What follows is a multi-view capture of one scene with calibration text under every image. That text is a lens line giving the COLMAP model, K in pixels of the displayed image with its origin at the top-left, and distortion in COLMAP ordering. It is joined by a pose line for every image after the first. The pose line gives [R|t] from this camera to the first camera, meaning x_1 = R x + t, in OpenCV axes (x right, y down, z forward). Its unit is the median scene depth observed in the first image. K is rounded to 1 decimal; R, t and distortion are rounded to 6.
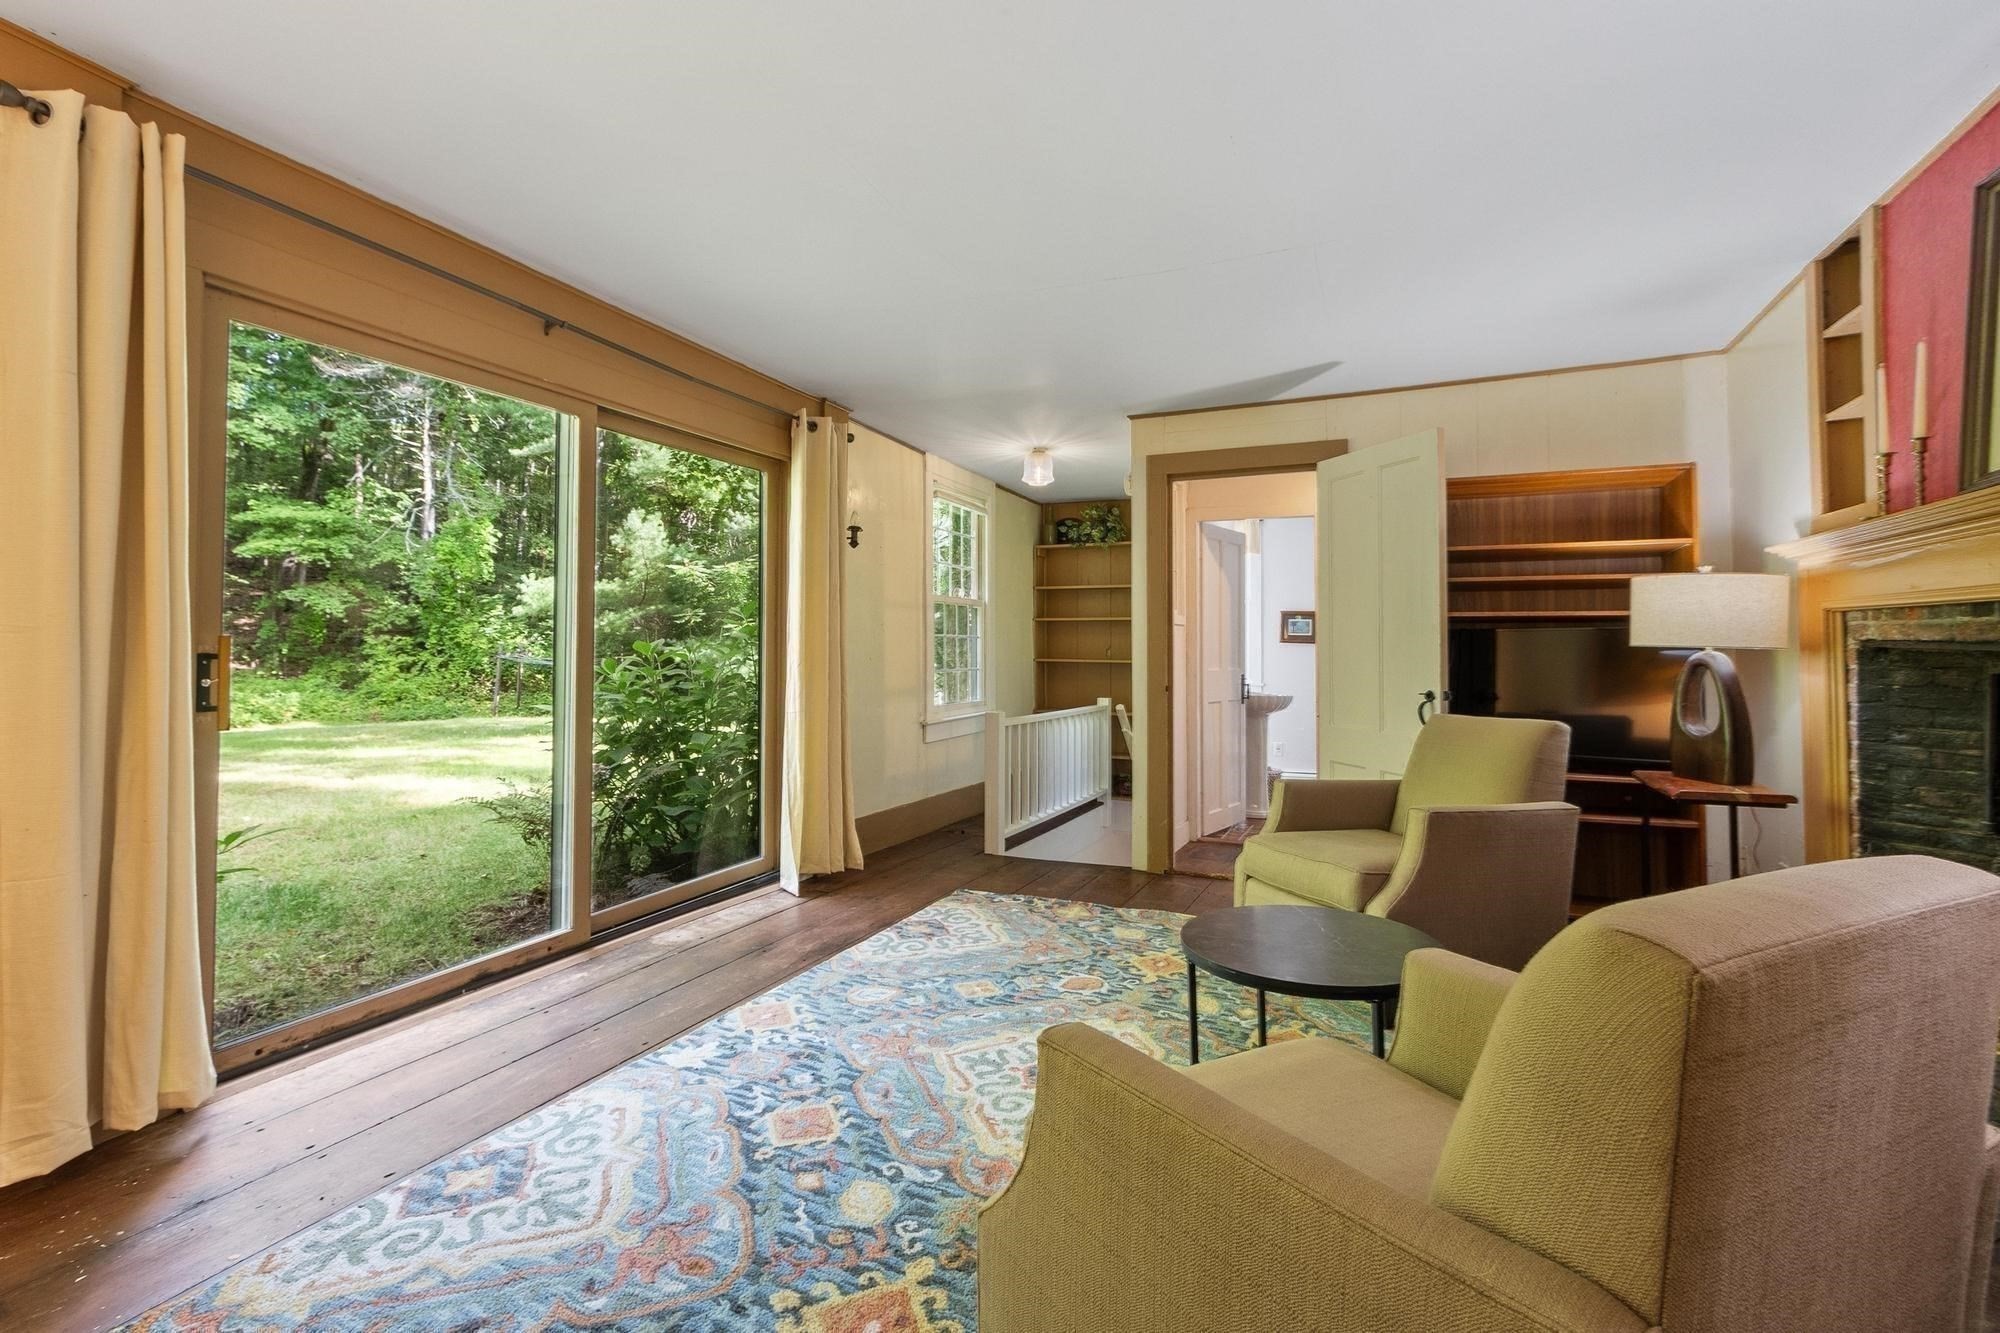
lens RADIAL K [[877.1, 0, 979.6], [0, 877.1, 634.9], [0, 0, 1]] dist [-0.001087, 0.000936]
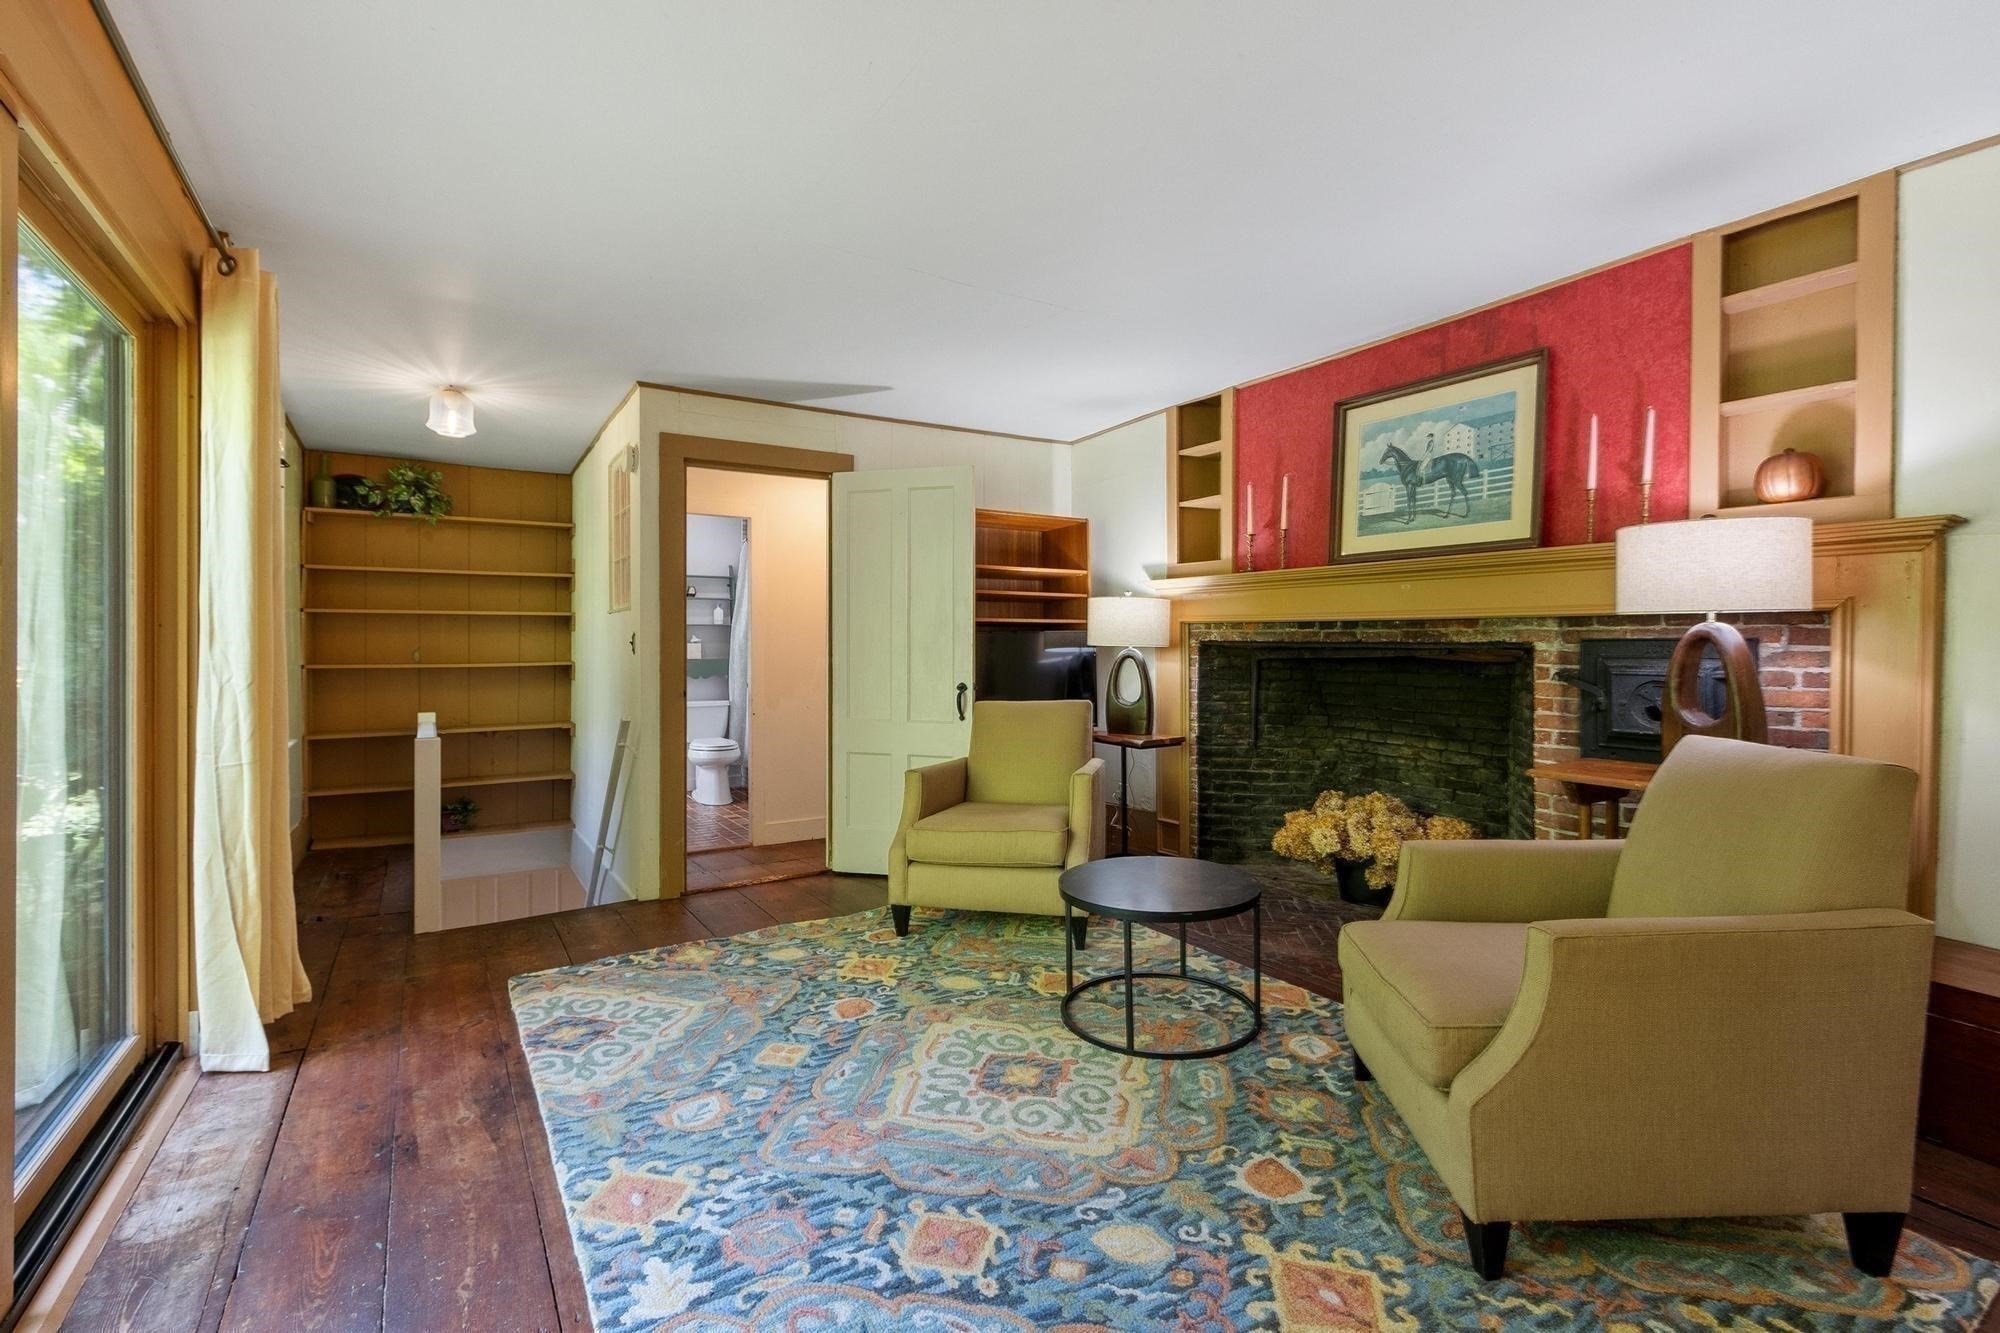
lens RADIAL K [[877.1, 0, 998.8], [0, 877.1, 657.7], [0, 0, 1]] dist [-0.001087, 0.000936]
pose [[0.564088, -0.019131, 0.825493, -0.584535], [-0.005977, 0.999611, 0.027250, -0.005203], [-0.825693, -0.020306, 0.563754, 0.359345]]
